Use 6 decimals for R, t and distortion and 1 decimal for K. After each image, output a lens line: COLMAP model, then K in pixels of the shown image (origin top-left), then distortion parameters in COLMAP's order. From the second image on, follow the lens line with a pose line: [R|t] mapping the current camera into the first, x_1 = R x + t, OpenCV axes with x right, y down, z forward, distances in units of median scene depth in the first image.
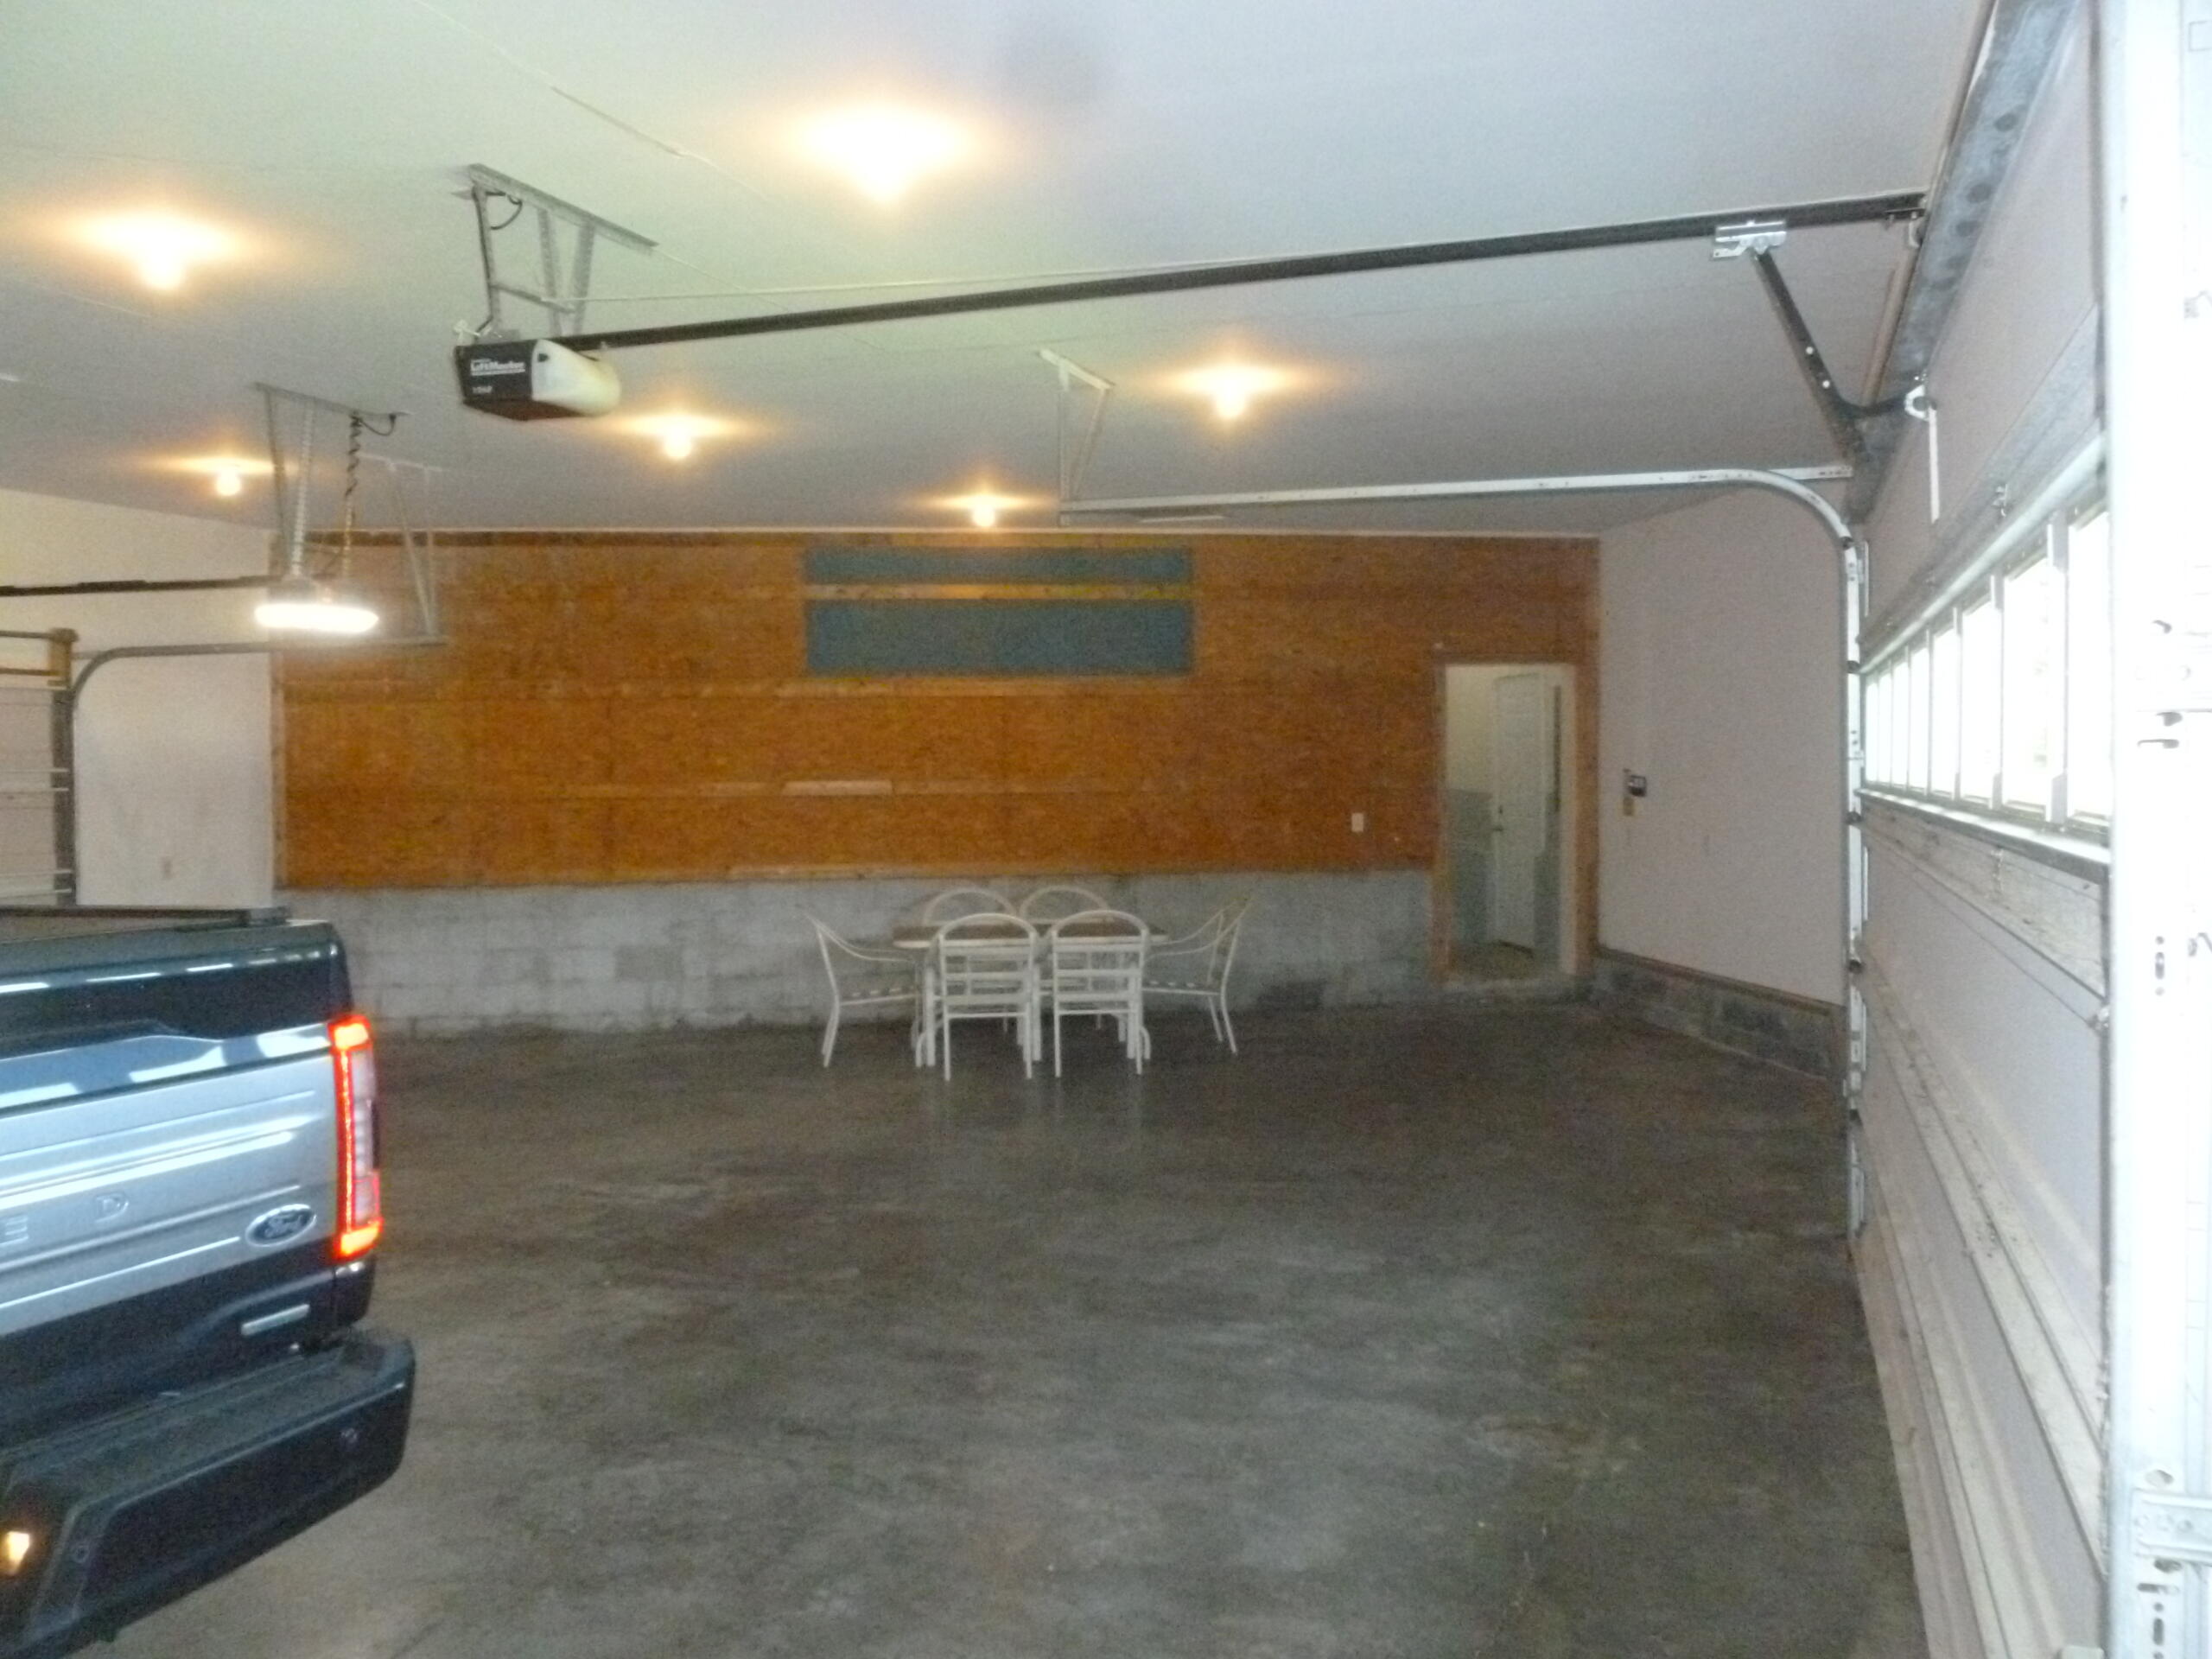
lens RADIAL K [[1933.7, 0, 1111.9], [0, 1933.7, 827.5], [0, 0, 1]] dist [-0.047282, 0.045558]
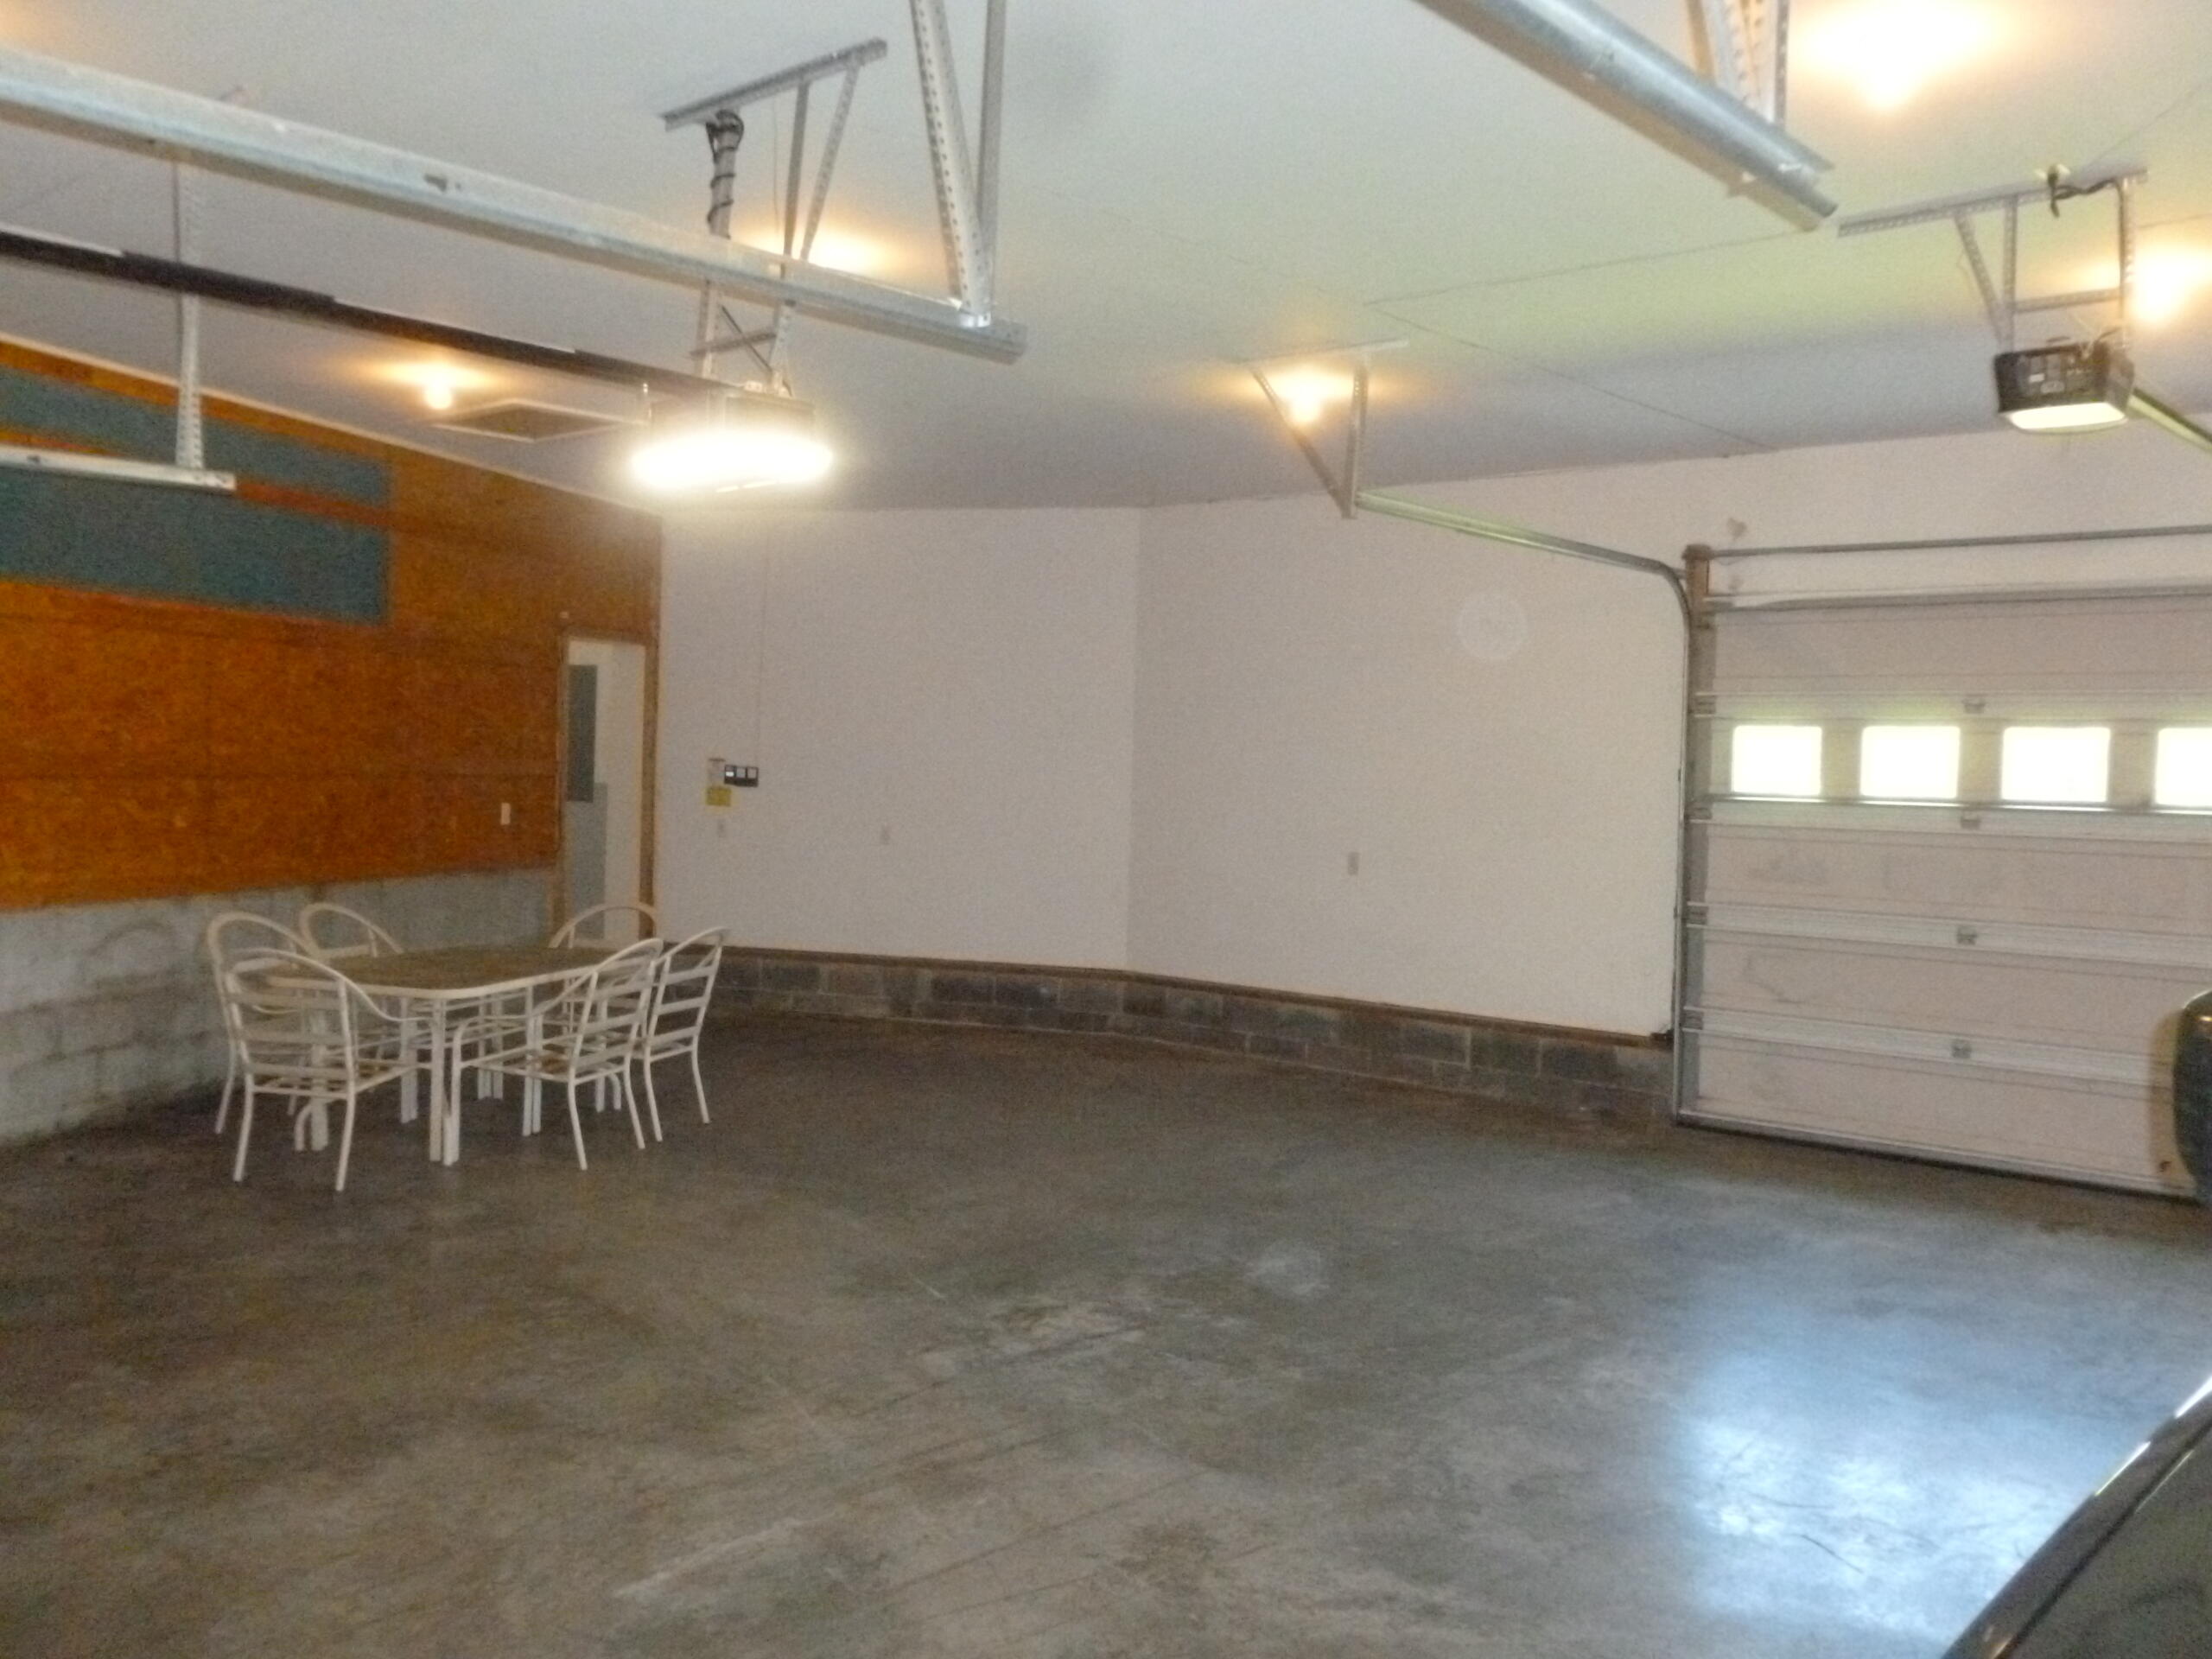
lens RADIAL K [[1933.7, 0, 1113.1], [0, 1933.7, 827.9], [0, 0, 1]] dist [-0.047282, 0.045558]
pose [[0.393935, -0.011389, 0.919068, -0.569071], [-0.006206, 0.999867, 0.015051, -0.011144], [-0.919117, -0.011633, 0.393812, 0.425430]]
